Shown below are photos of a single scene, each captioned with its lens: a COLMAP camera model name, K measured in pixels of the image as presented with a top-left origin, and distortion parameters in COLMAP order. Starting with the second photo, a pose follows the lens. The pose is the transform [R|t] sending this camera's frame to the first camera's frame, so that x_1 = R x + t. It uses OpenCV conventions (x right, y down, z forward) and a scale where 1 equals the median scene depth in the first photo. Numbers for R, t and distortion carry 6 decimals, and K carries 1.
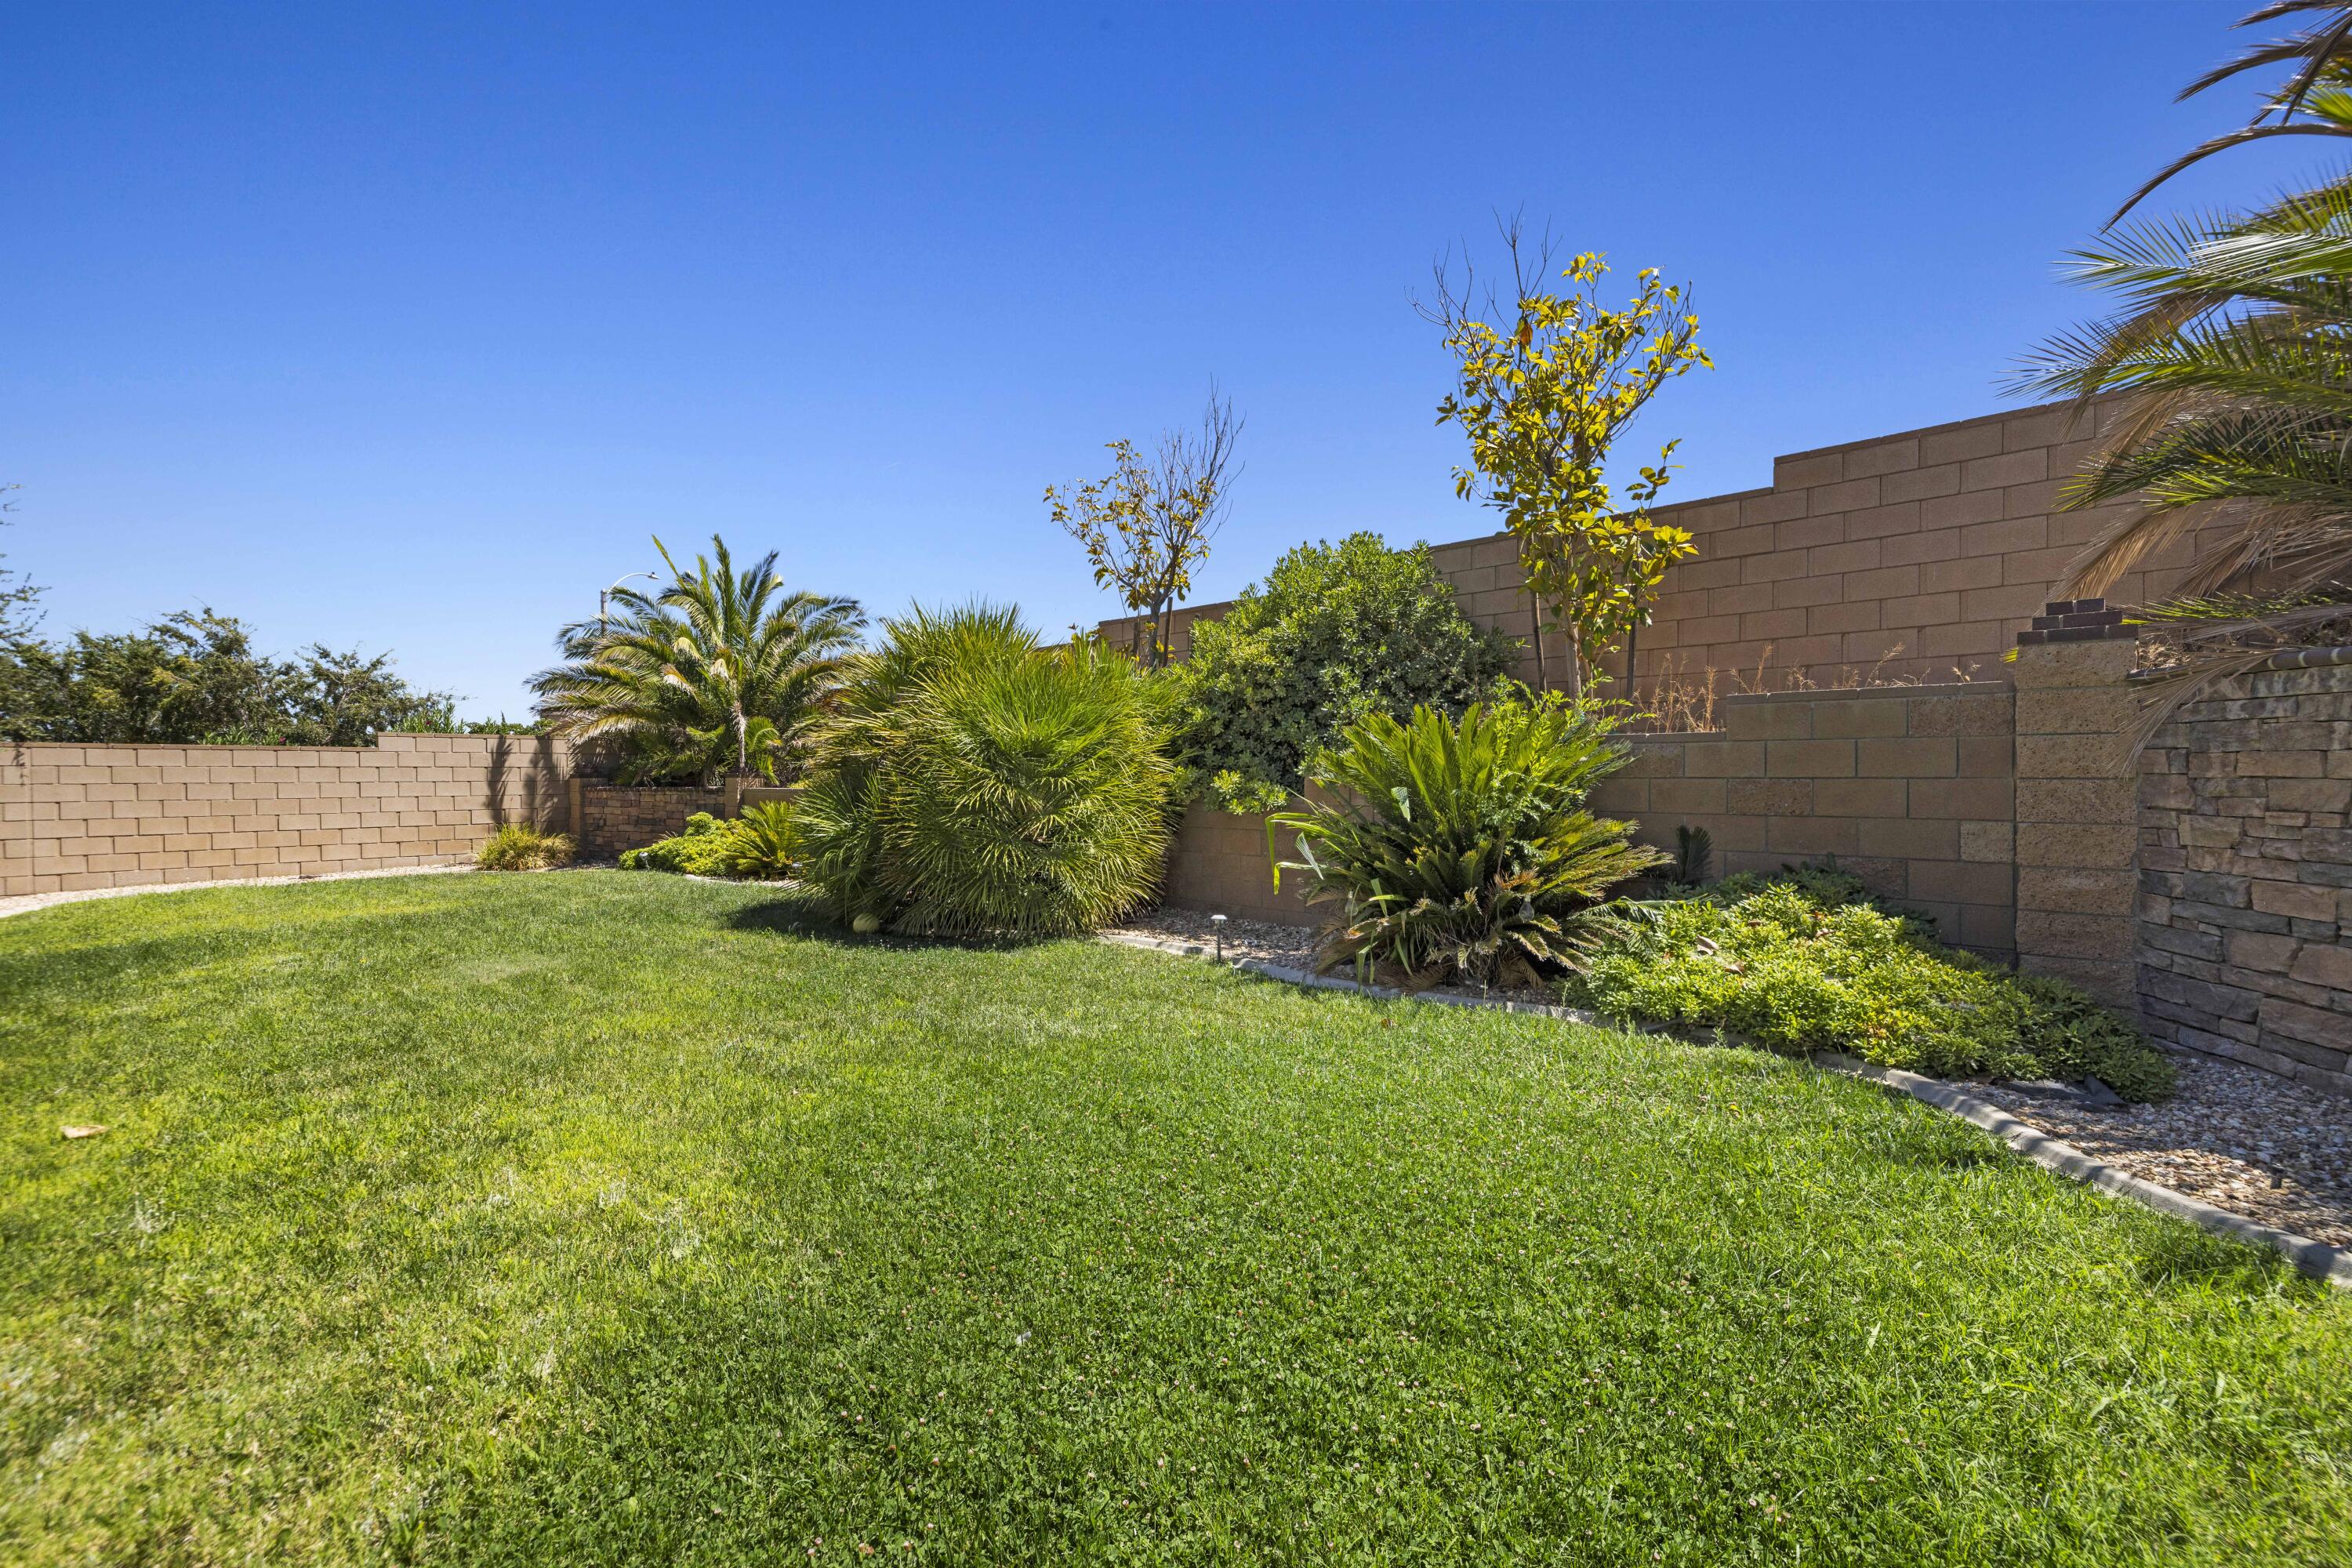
lens RADIAL K [[999.9, 0, 1172.5], [0, 999.9, 791.2], [0, 0, 1]] dist [0.001888, 0.000280]
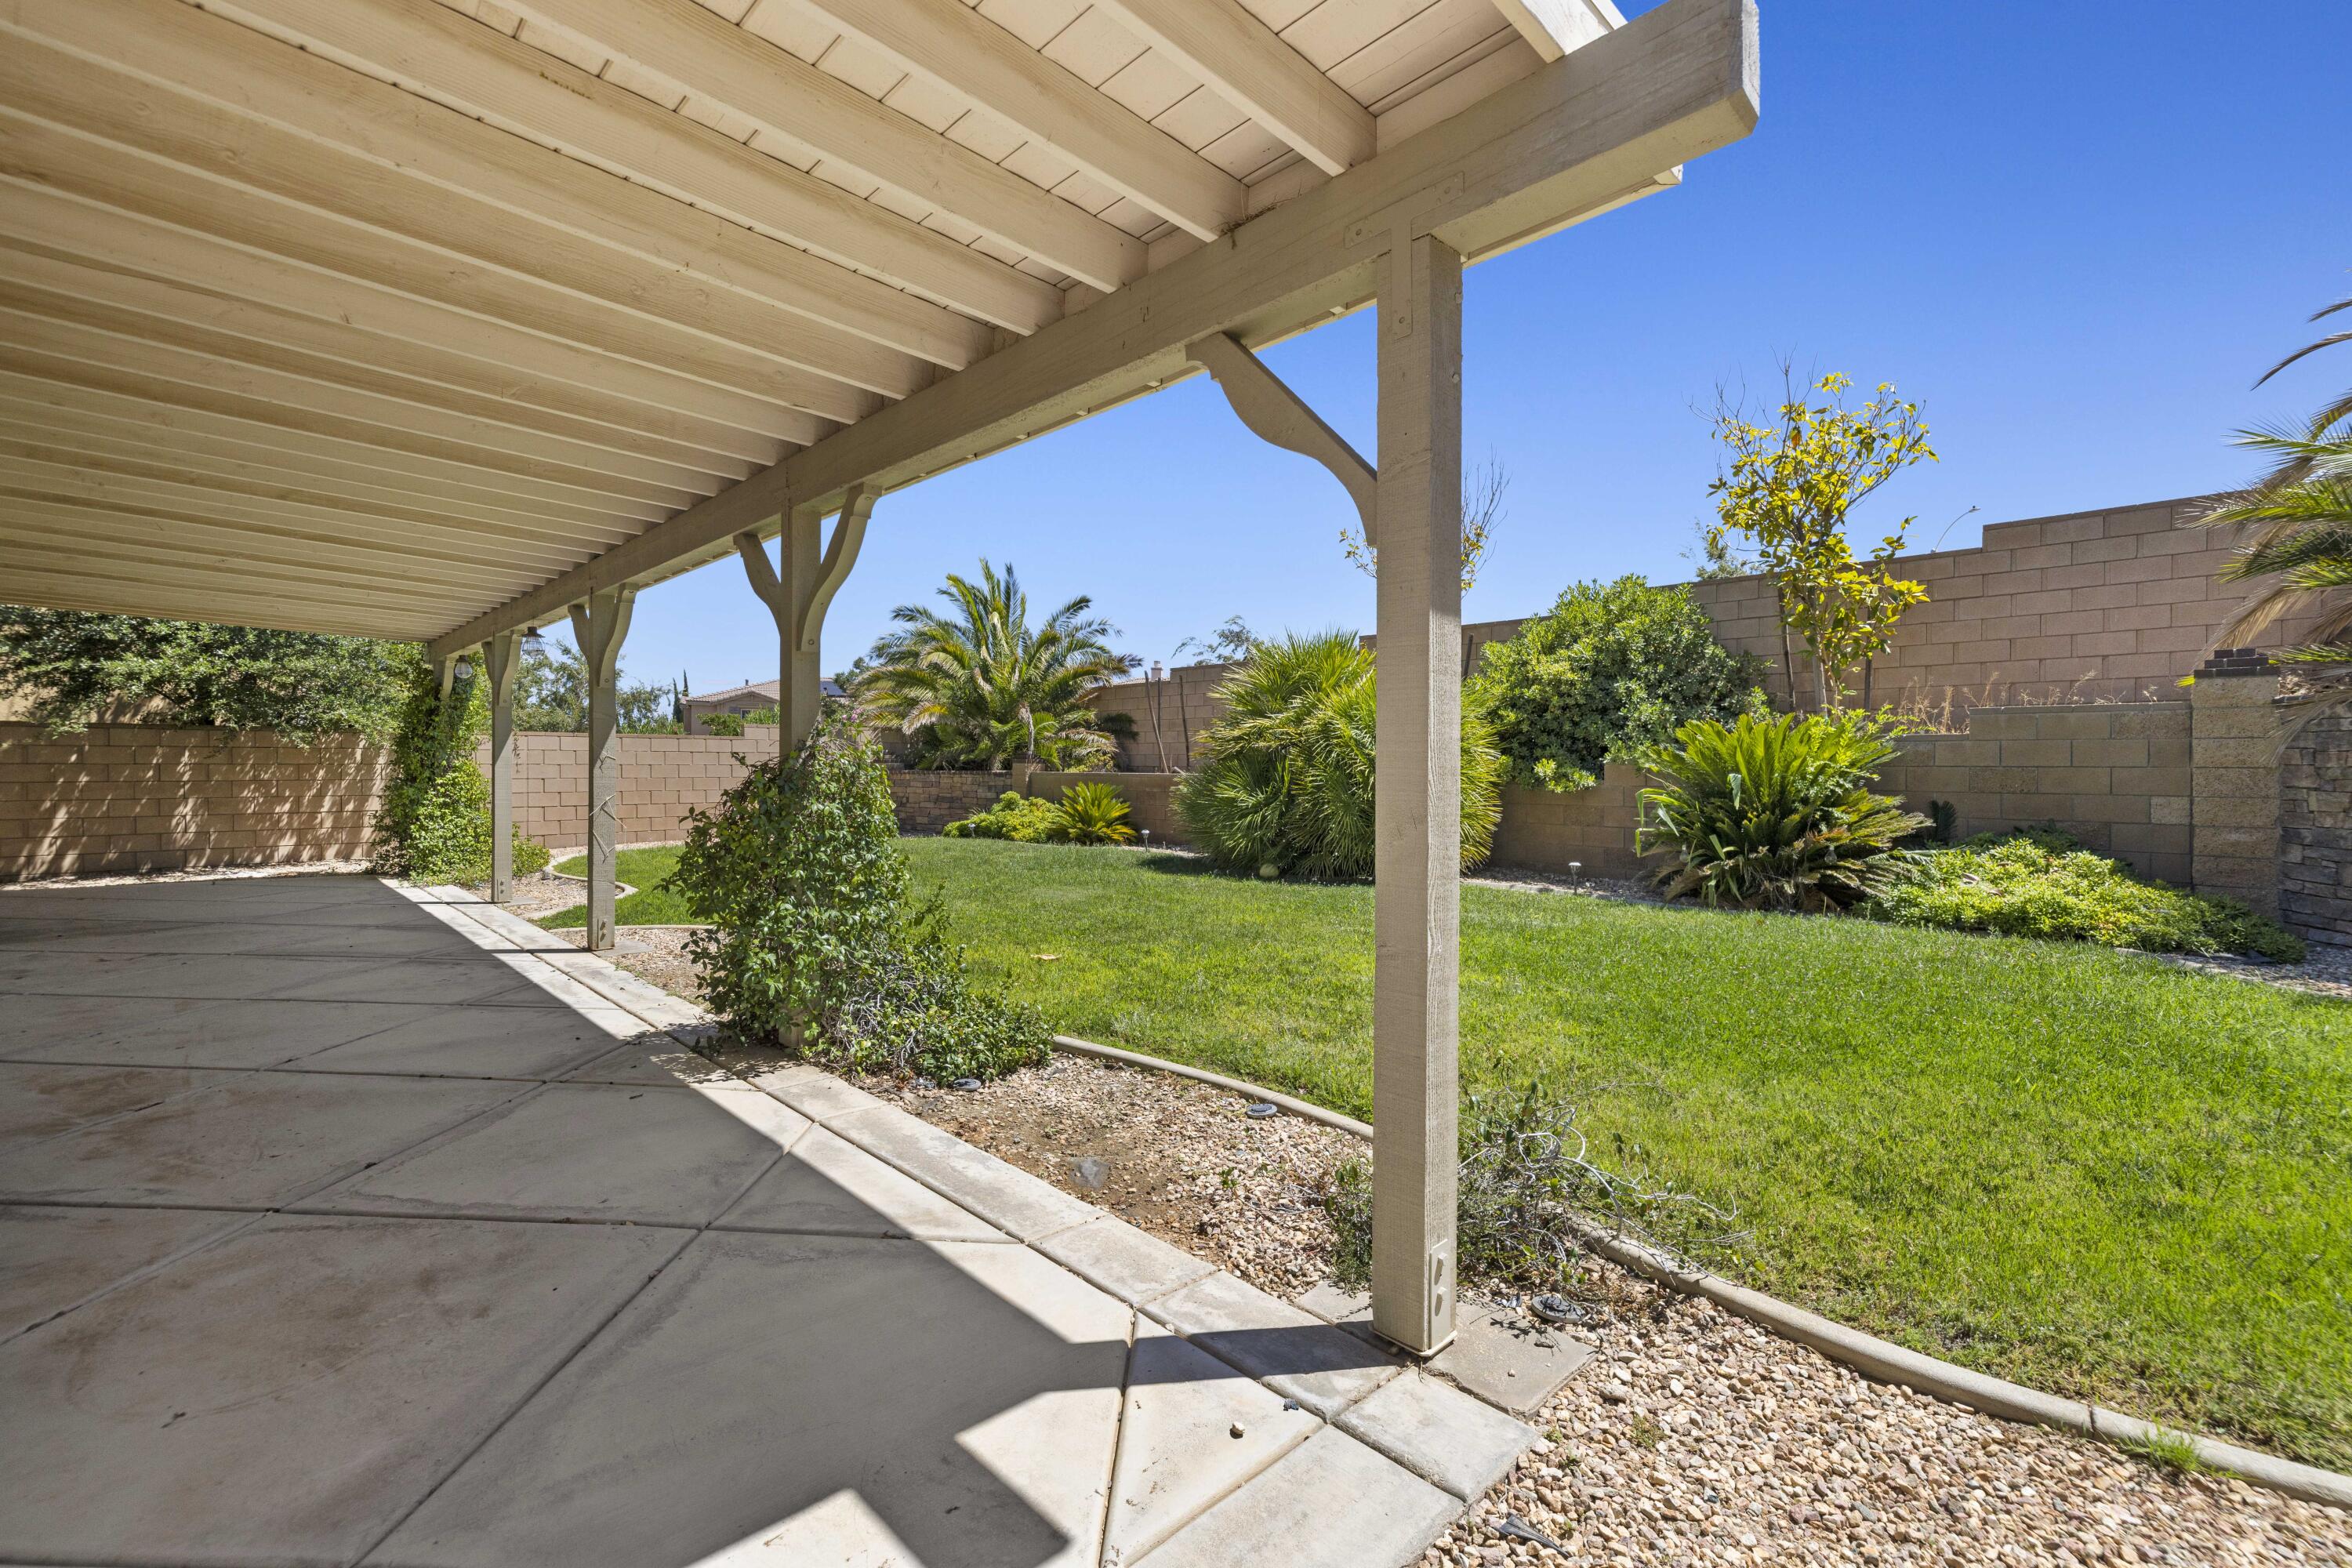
lens RADIAL K [[999.9, 0, 1179.3], [0, 999.9, 774.2], [0, 0, 1]] dist [0.001888, 0.000280]
pose [[0.998309, 0.007596, -0.057627, -0.506590], [-0.008001, 0.999945, -0.006801, 0.017169], [0.057572, 0.007251, 0.998315, -0.505806]]
